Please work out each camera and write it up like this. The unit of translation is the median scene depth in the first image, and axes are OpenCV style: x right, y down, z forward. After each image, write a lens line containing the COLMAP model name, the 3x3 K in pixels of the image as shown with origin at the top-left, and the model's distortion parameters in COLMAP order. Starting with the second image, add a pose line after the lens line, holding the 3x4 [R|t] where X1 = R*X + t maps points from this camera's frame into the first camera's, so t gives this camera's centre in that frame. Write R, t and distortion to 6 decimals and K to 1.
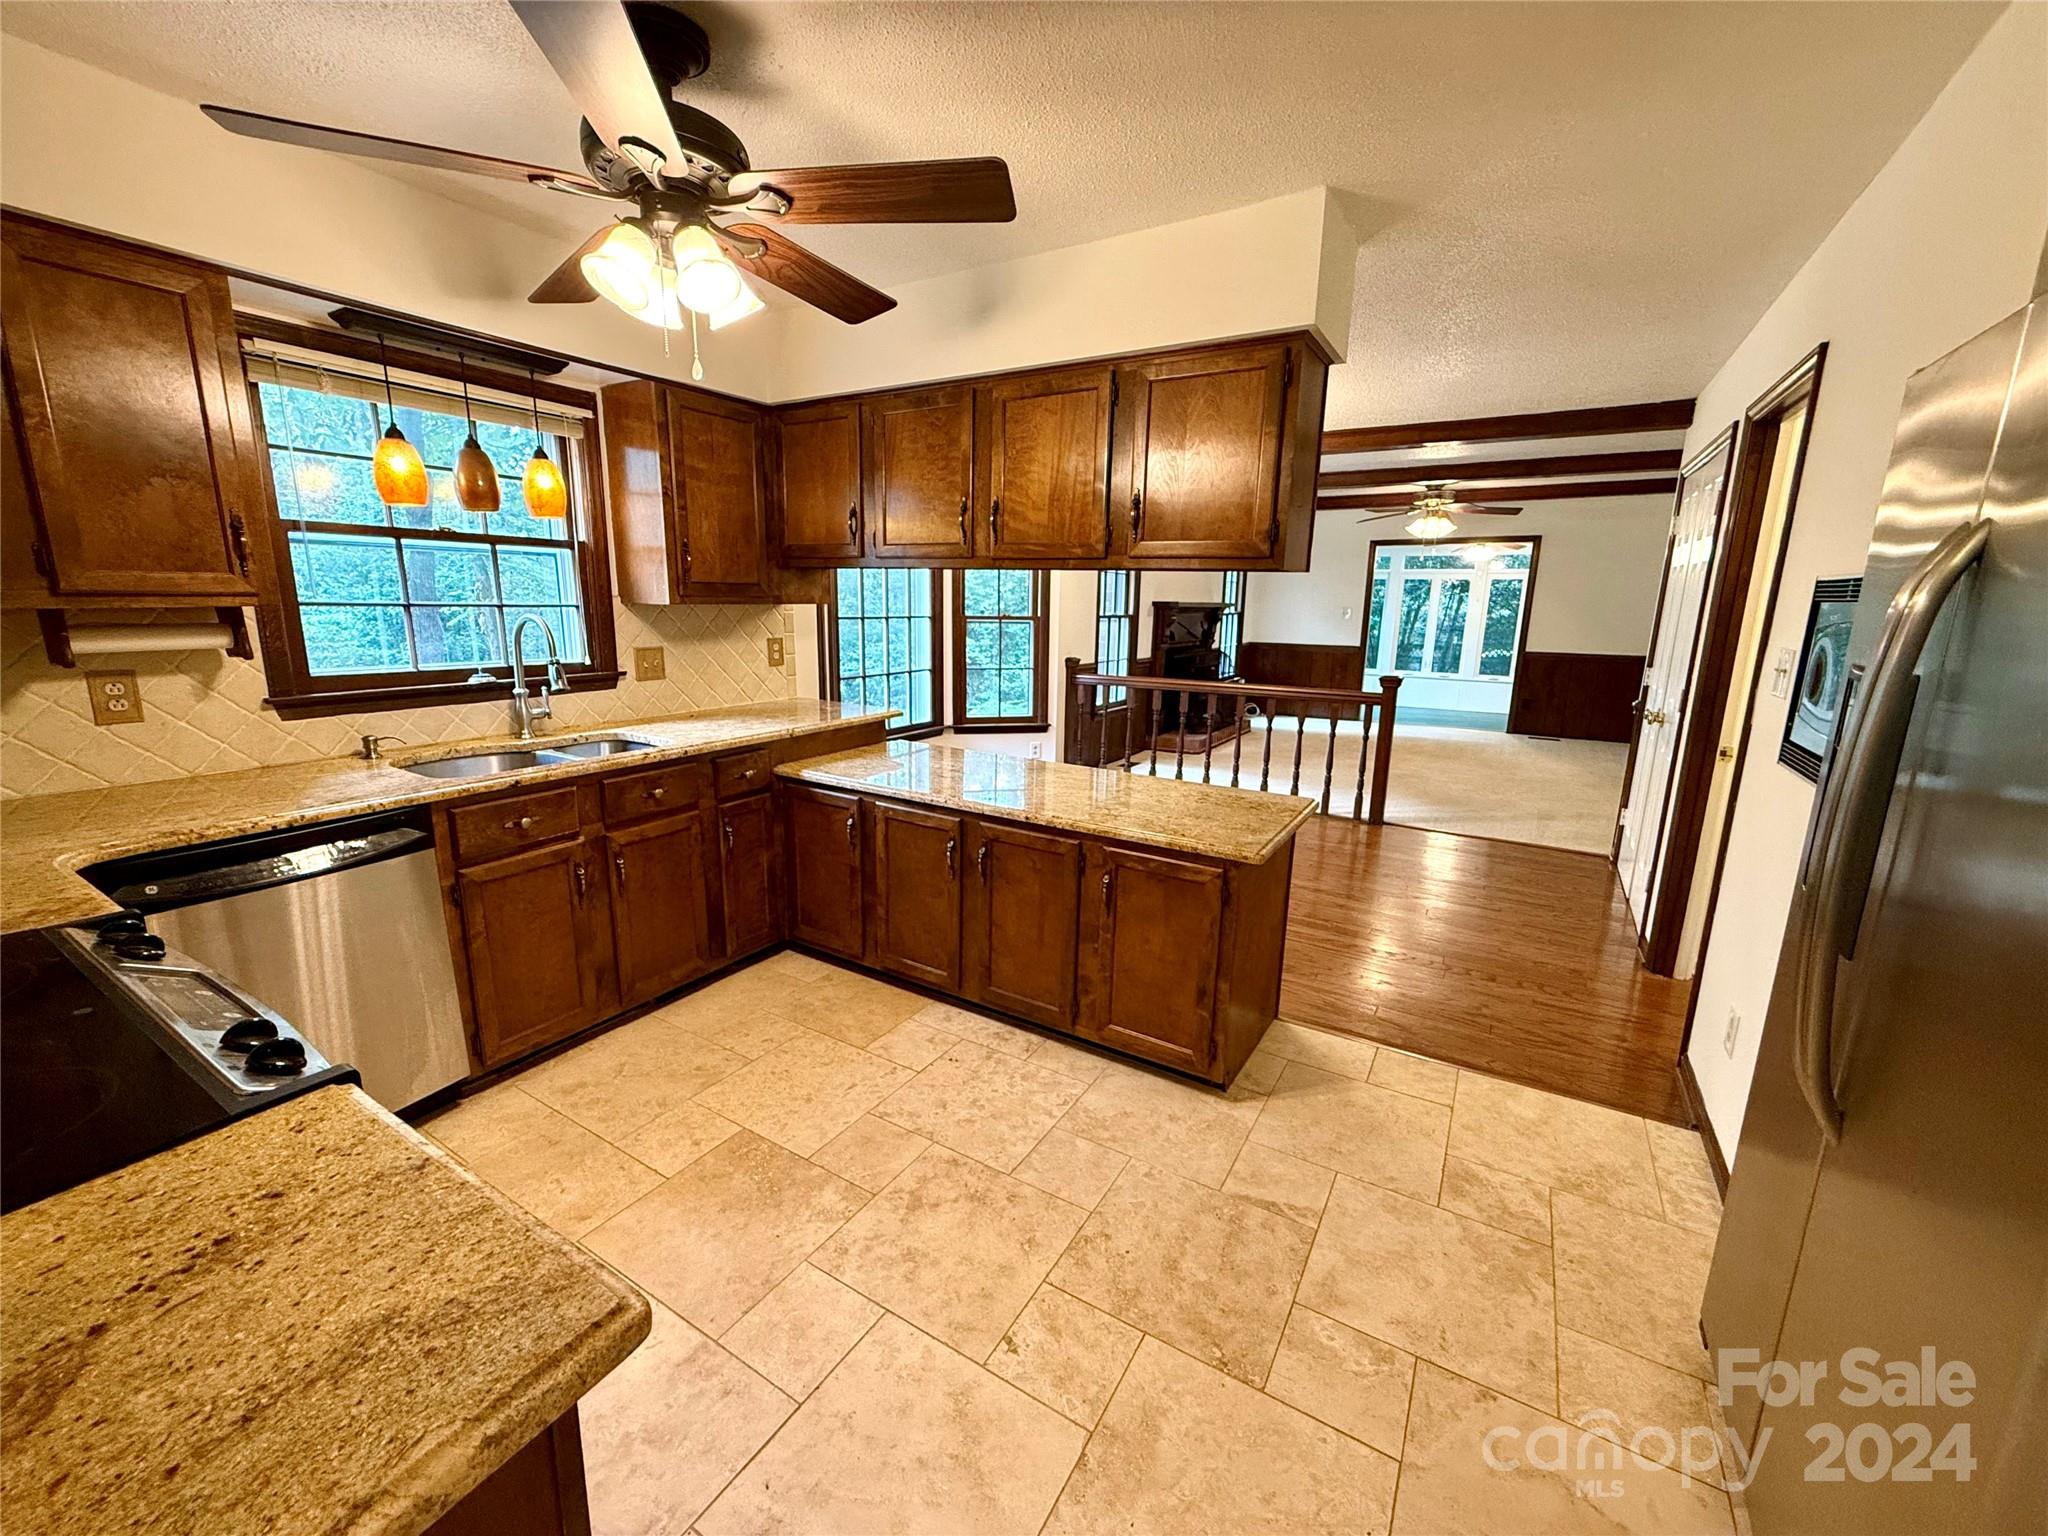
lens RADIAL K [[815.8, 0, 1021.6], [0, 815.8, 773.2], [0, 0, 1]] dist [0.000347, -0.000525]
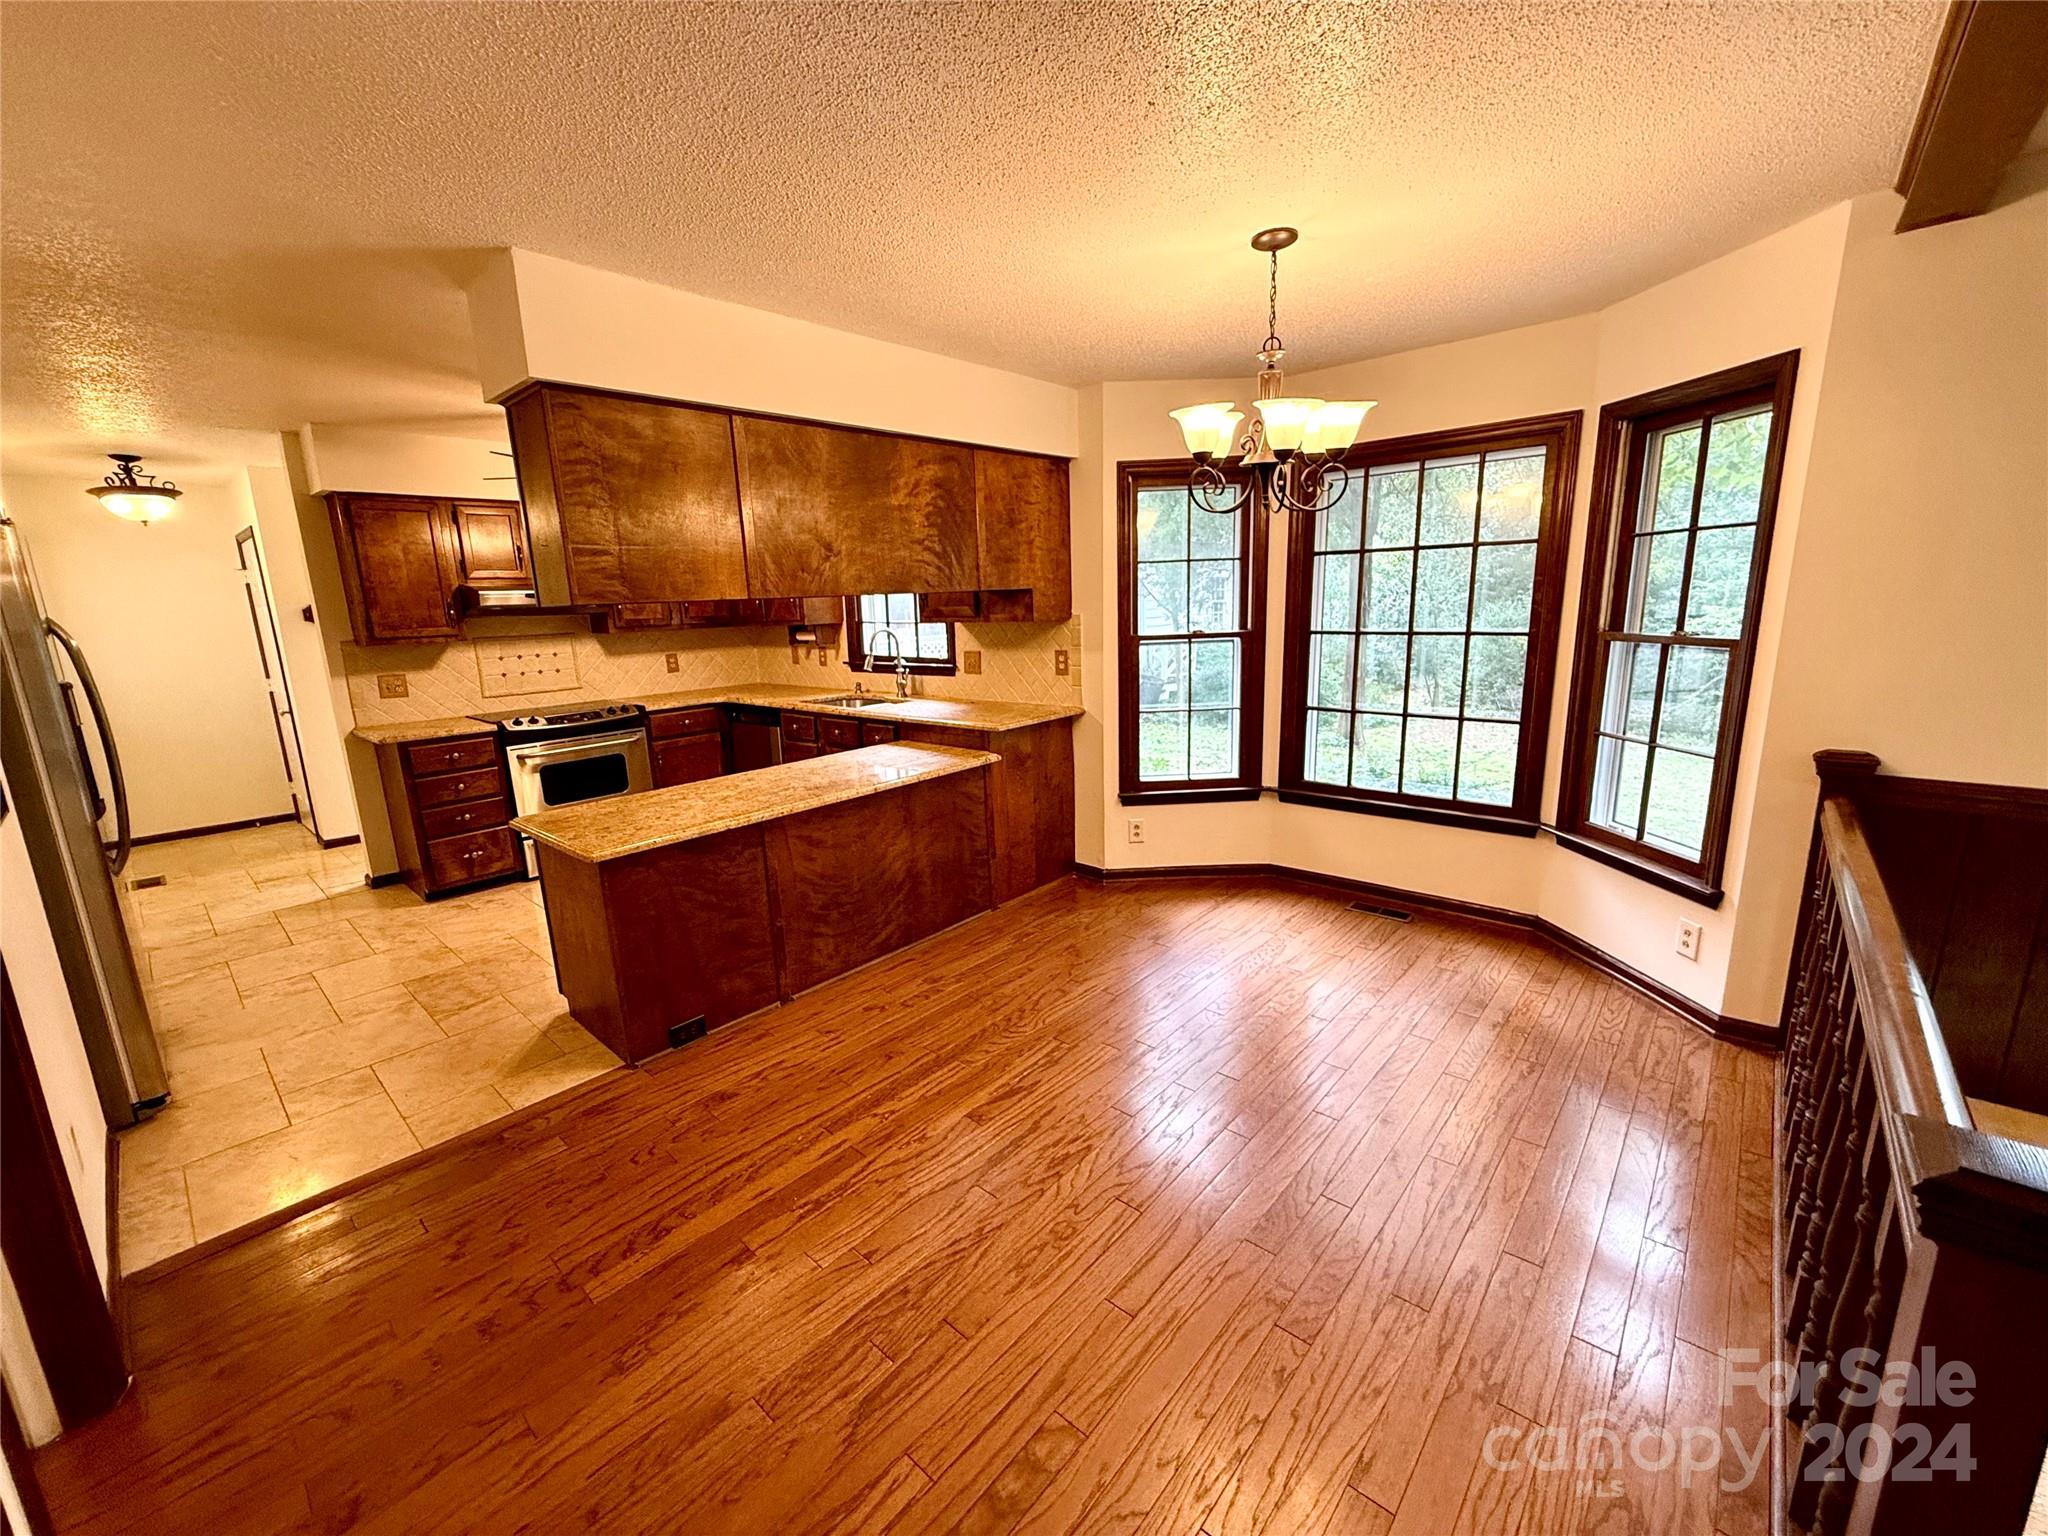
lens RADIAL K [[815.8, 0, 1017.6], [0, 815.8, 768.2], [0, 0, 1]] dist [0.000347, -0.000525]
pose [[-0.185041, 0.188495, -0.964484, 0.973502], [-0.177704, 0.958836, 0.221485, -0.294343], [0.966530, 0.212376, -0.143927, 1.351561]]
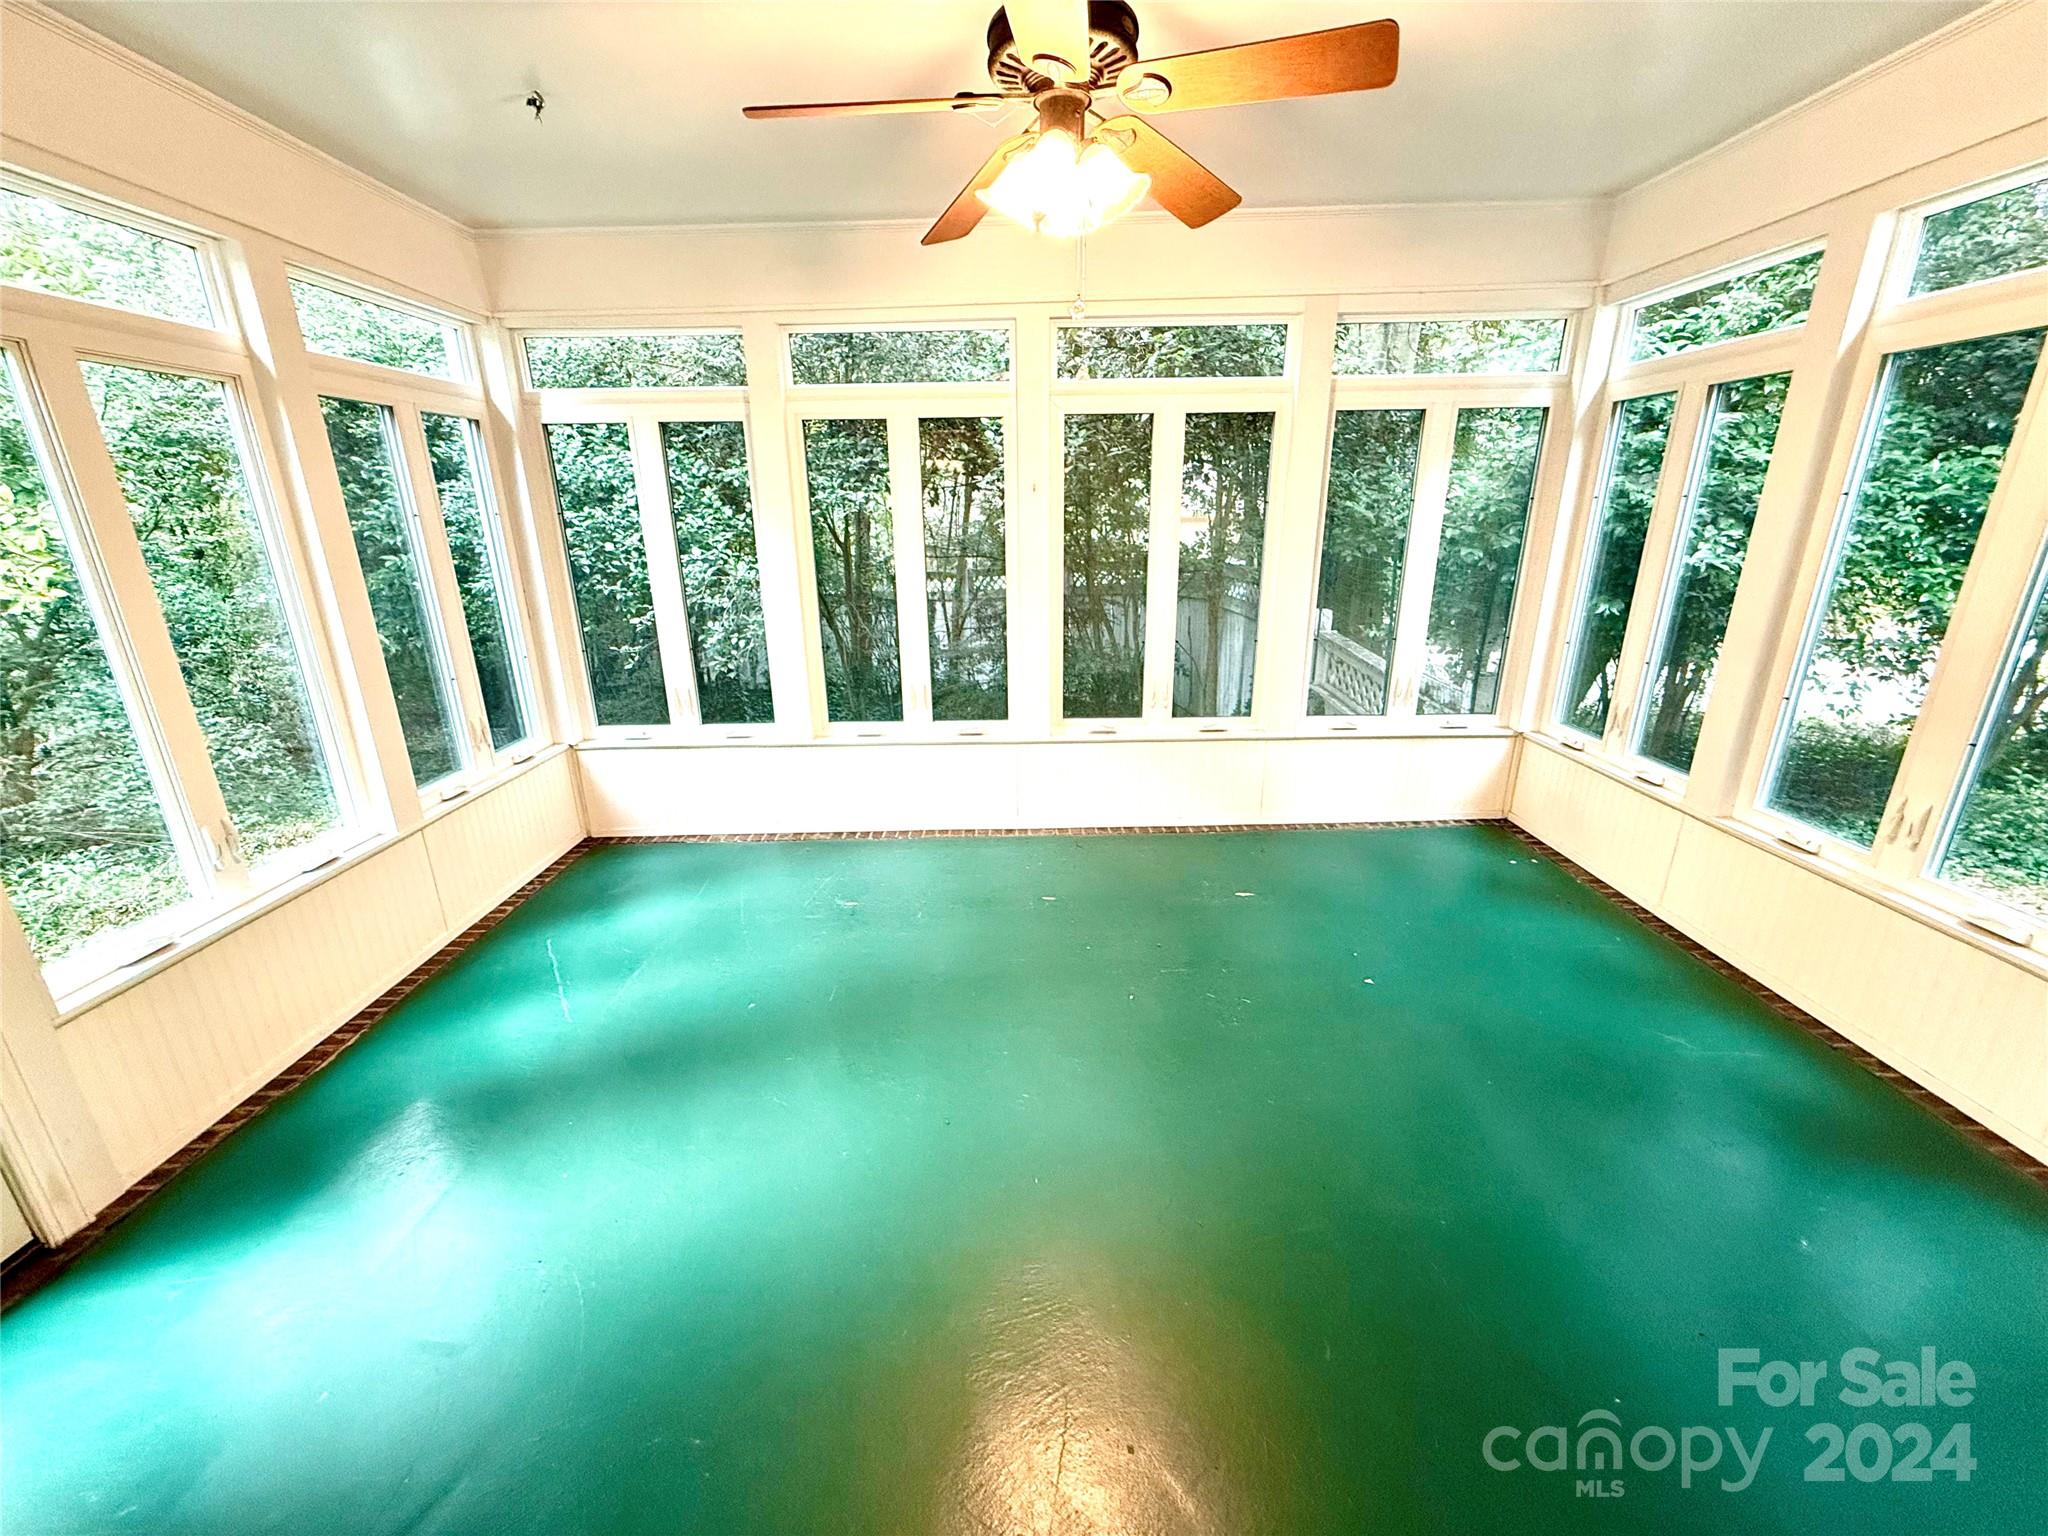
lens RADIAL K [[815.8, 0, 1021.2], [0, 815.8, 771.1], [0, 0, 1]] dist [0.000347, -0.000525]
pose [[0.851184, -0.189689, 0.489391, 1.475395], [0.139682, 0.980651, 0.137157, -0.571082], [-0.505939, -0.048387, 0.861211, 2.805052]]
